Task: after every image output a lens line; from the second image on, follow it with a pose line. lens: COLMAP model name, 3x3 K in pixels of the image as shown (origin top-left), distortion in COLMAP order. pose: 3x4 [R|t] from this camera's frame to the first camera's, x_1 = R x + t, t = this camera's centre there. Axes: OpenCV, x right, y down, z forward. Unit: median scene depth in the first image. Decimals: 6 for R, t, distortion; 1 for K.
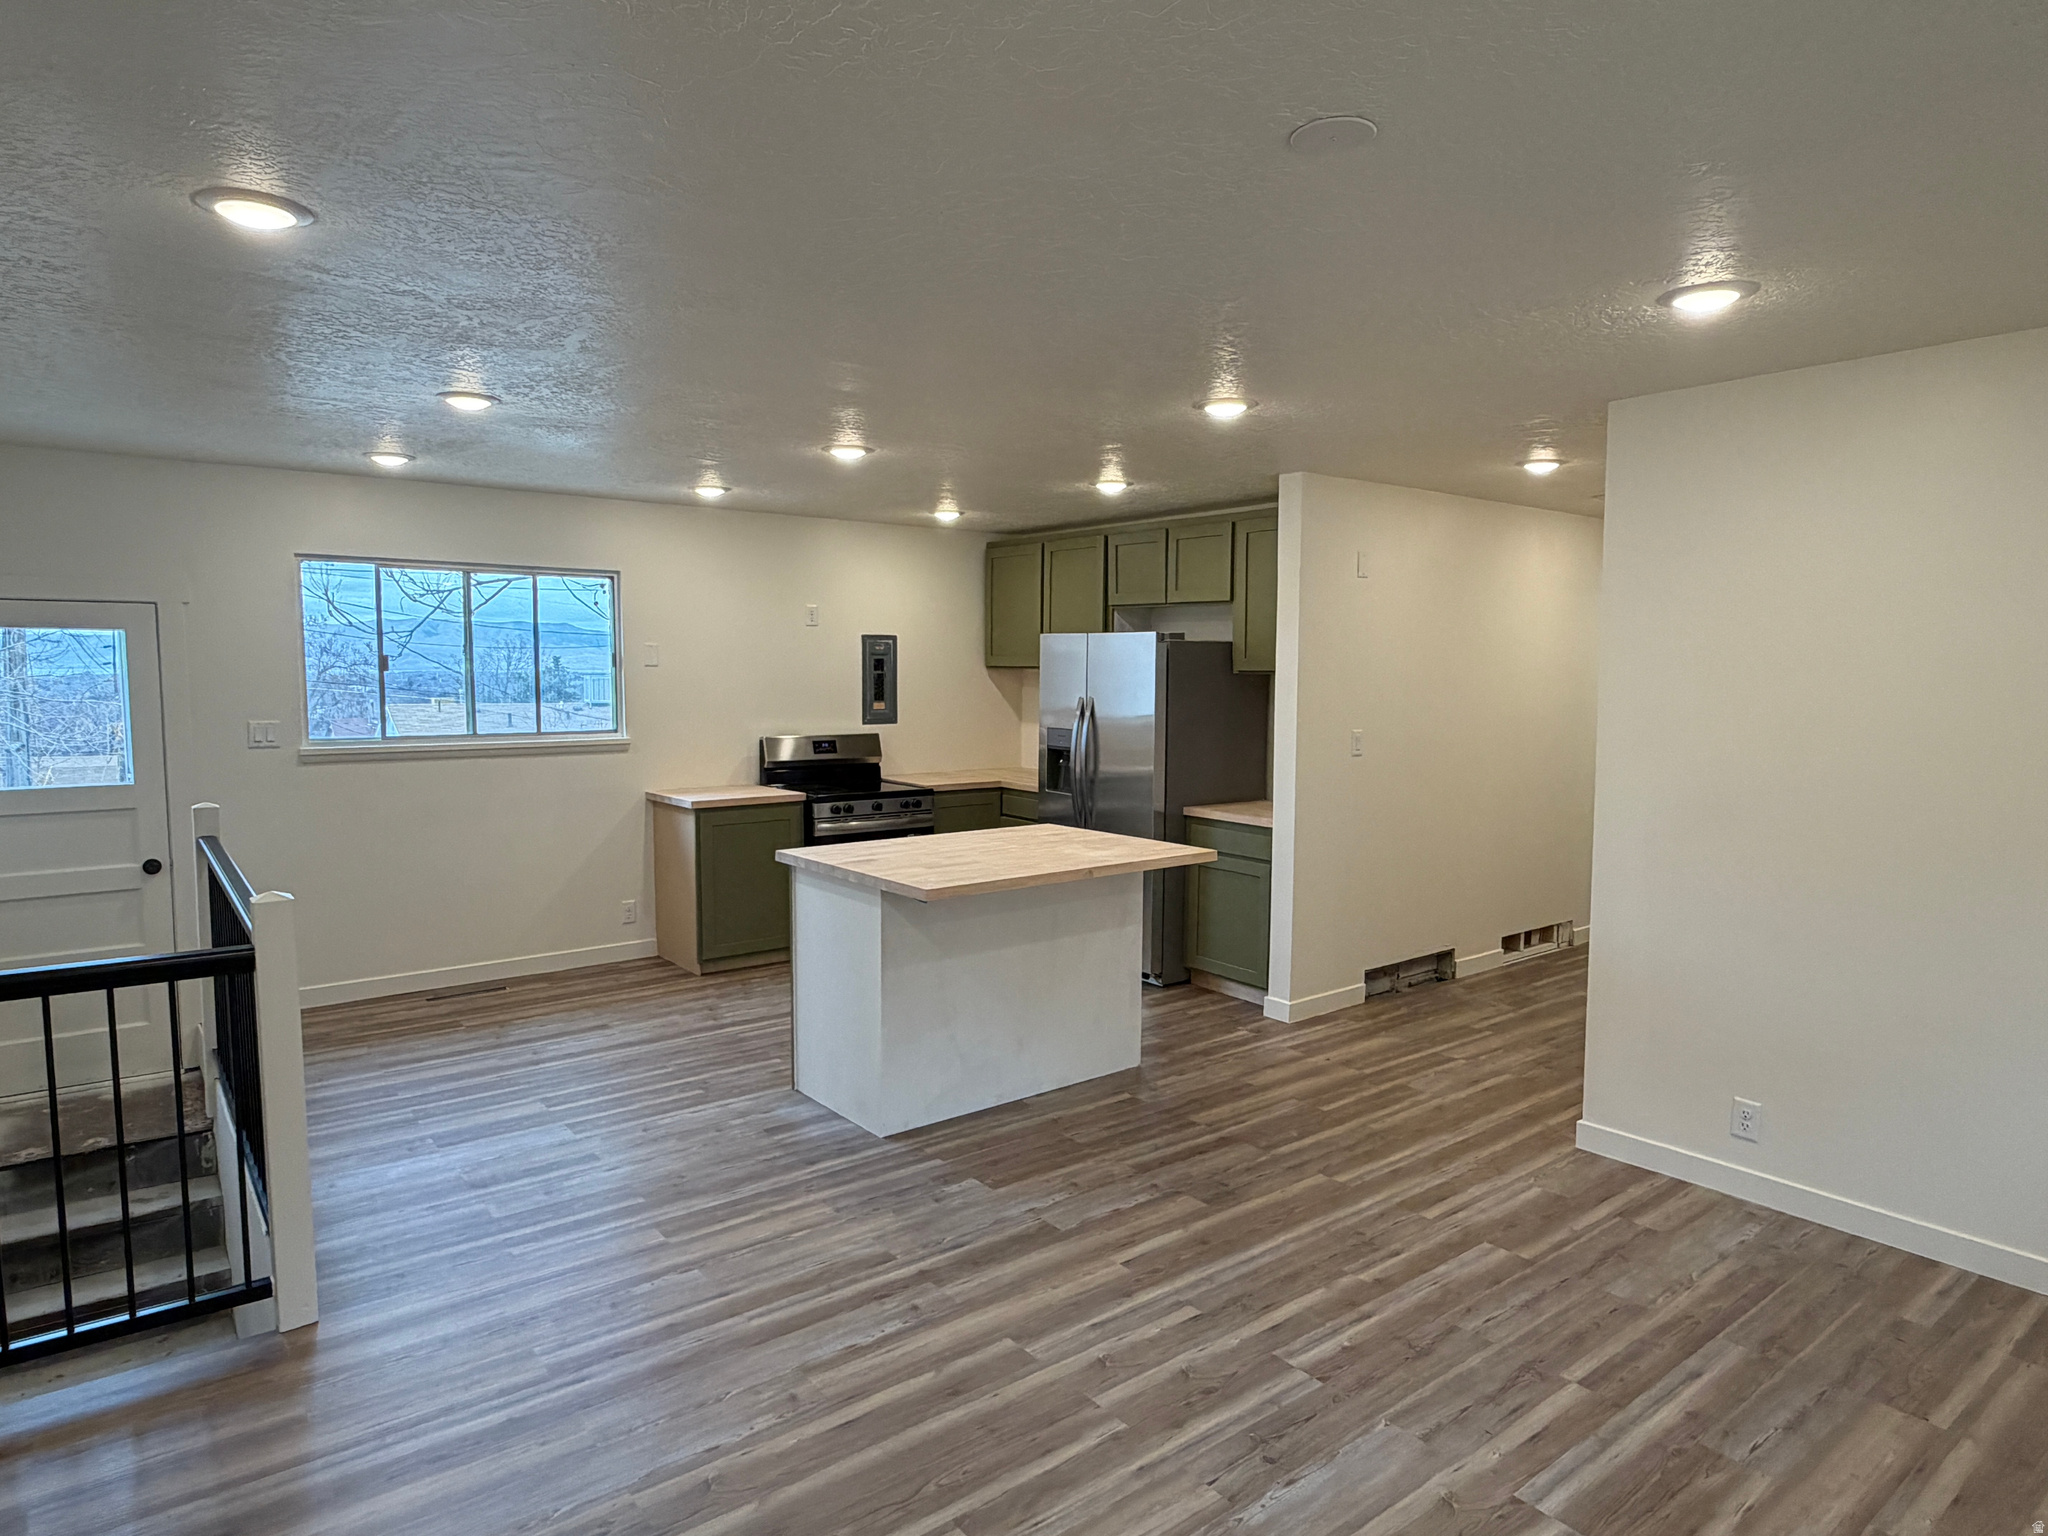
lens RADIAL K [[1204.9, 0, 1020.3], [0, 1204.9, 773.3], [0, 0, 1]] dist [0.001508, -0.000610]
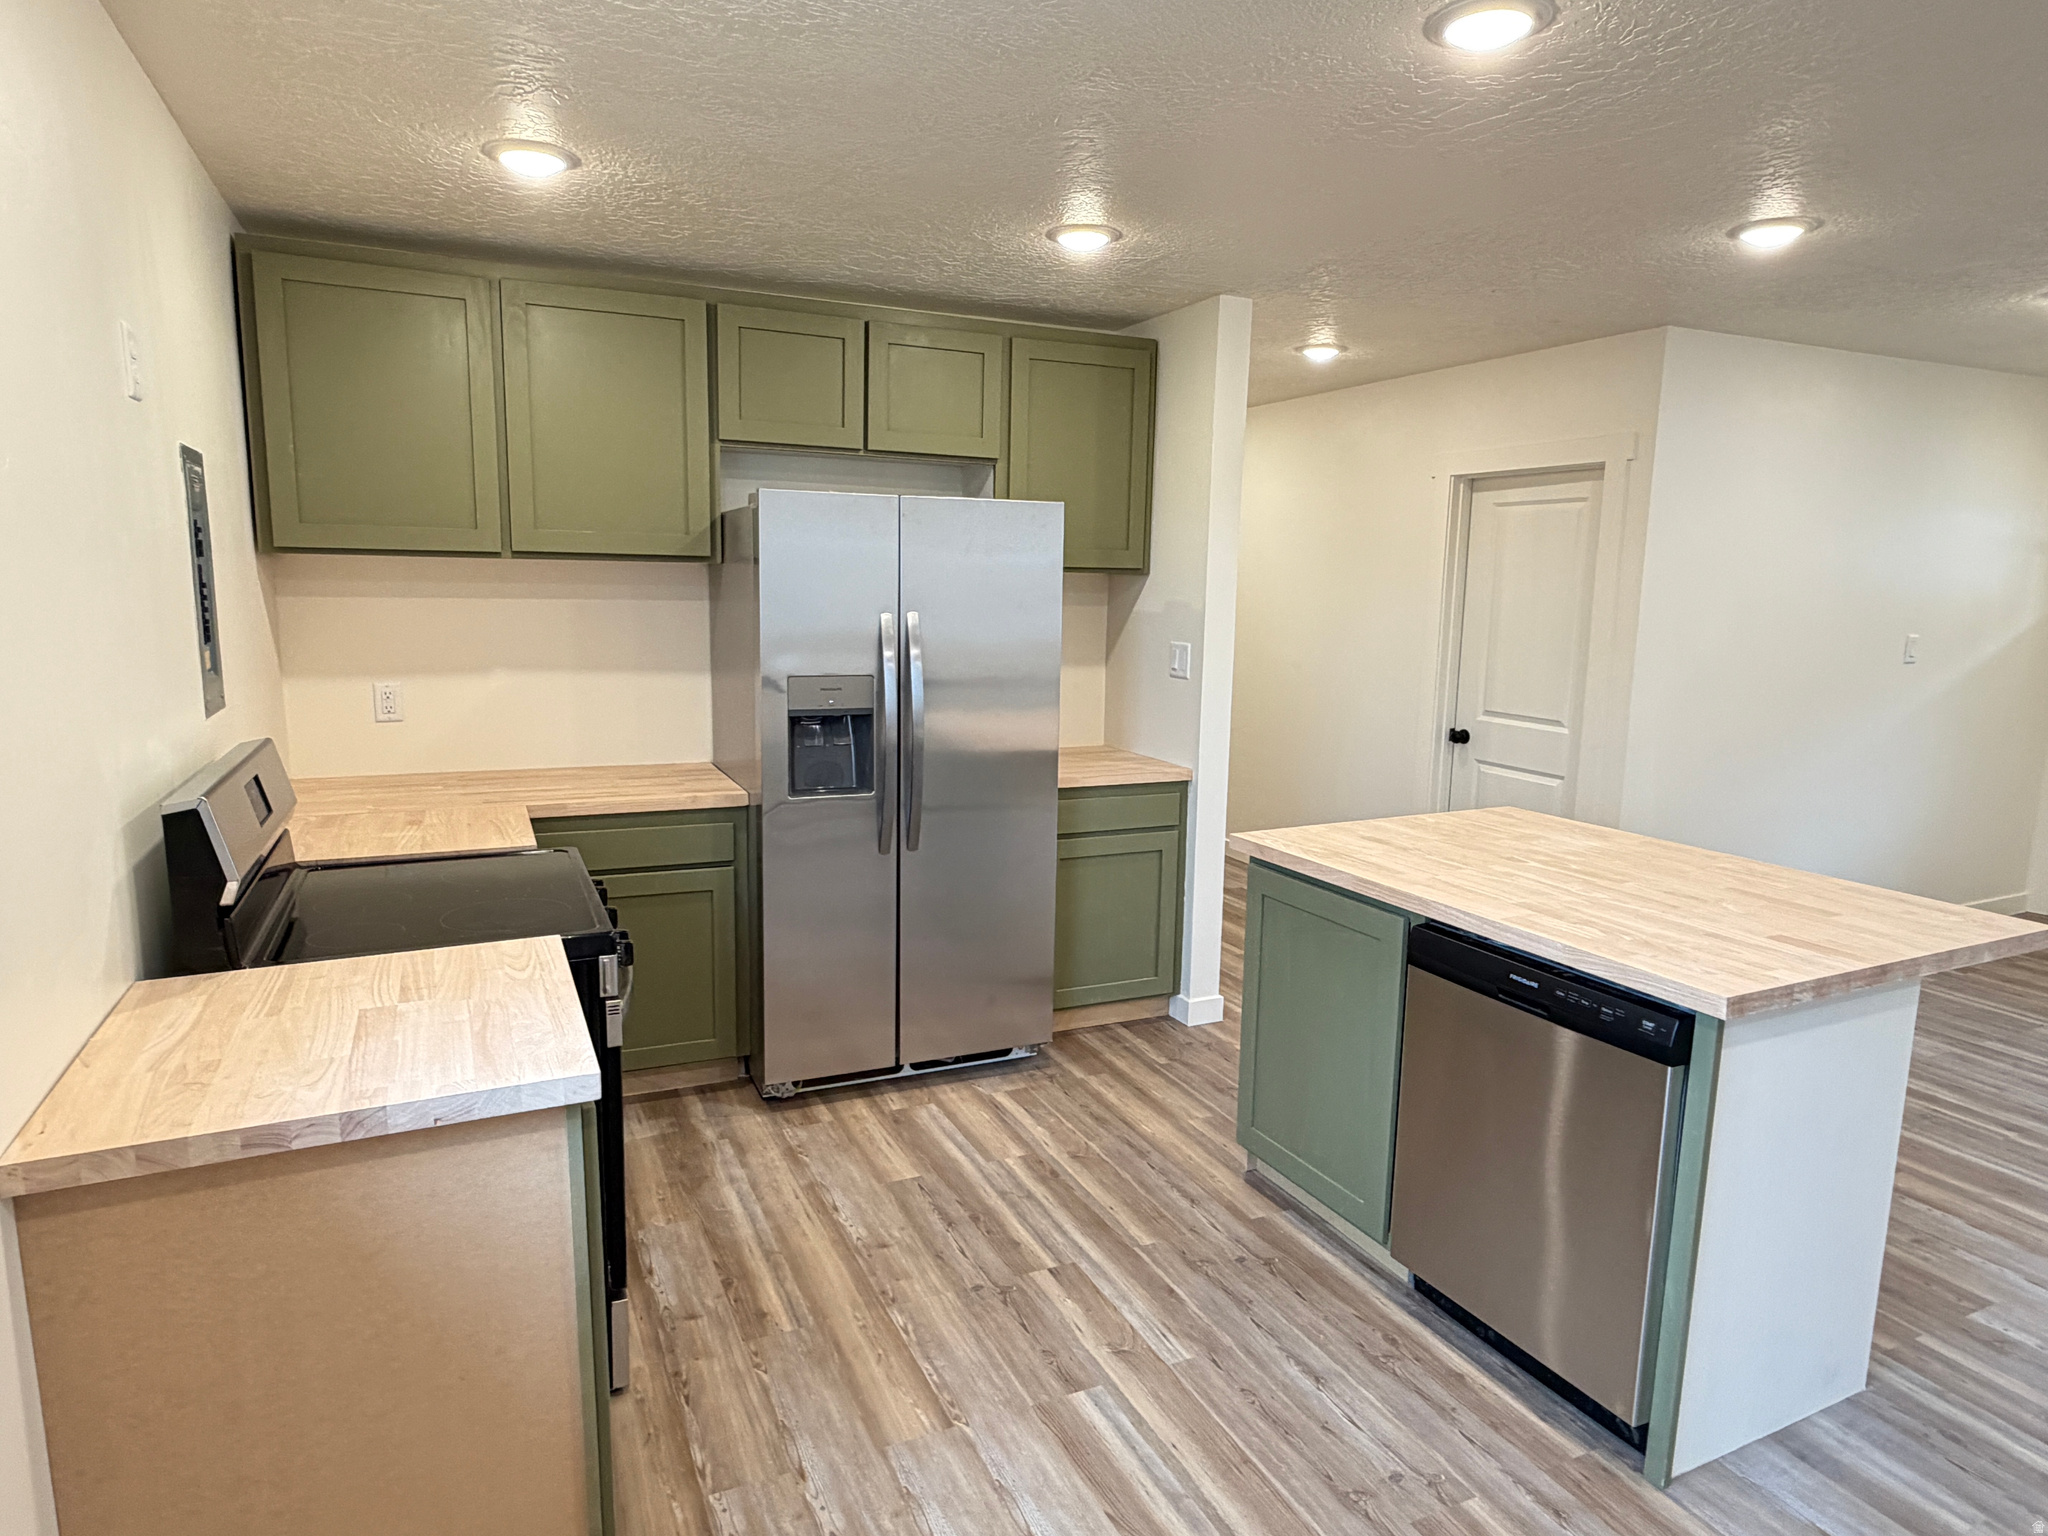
lens RADIAL K [[1204.9, 0, 1022.0], [0, 1204.9, 766.8], [0, 0, 1]] dist [0.001508, -0.000610]
pose [[0.227291, -0.155113, 0.961394, -0.650781], [0.073486, 0.987150, 0.141895, -0.093663], [-0.971050, 0.038398, 0.235769, 1.131066]]
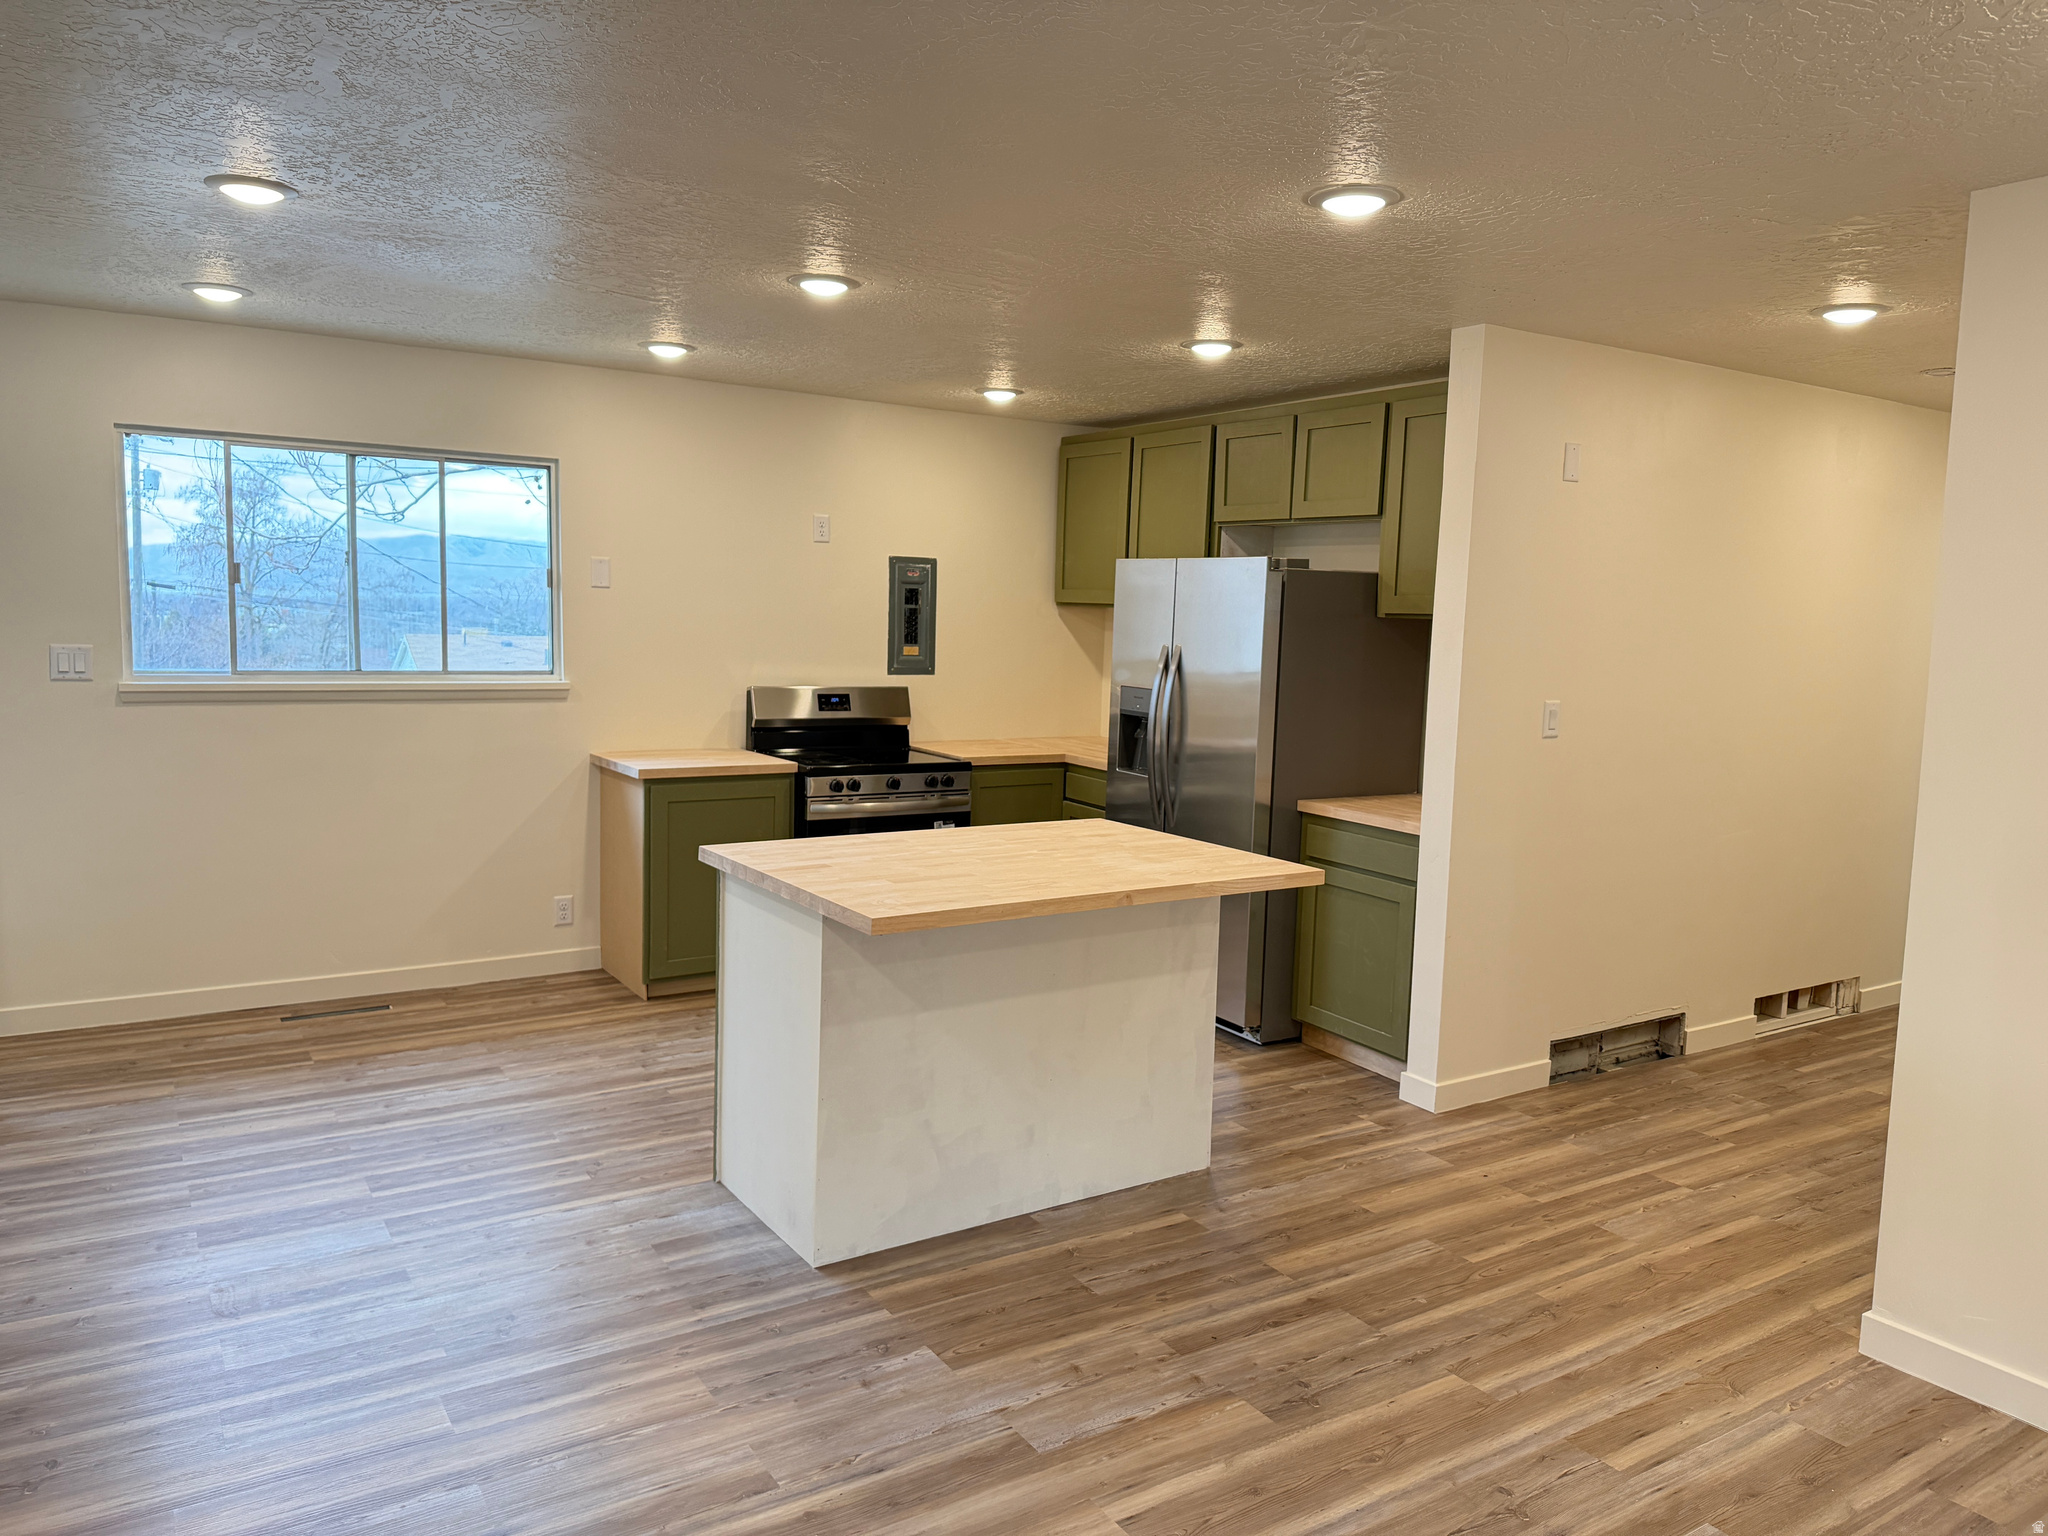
lens RADIAL K [[1434.9, 0, 1037.0], [0, 1434.9, 769.8], [0, 0, 1]] dist [0.044940, -0.052819]
pose [[0.995845, 0.034196, -0.084396, 0.066462], [-0.032268, 0.999188, 0.024110, -0.007917], [0.085152, -0.021287, 0.996141, 0.170765]]
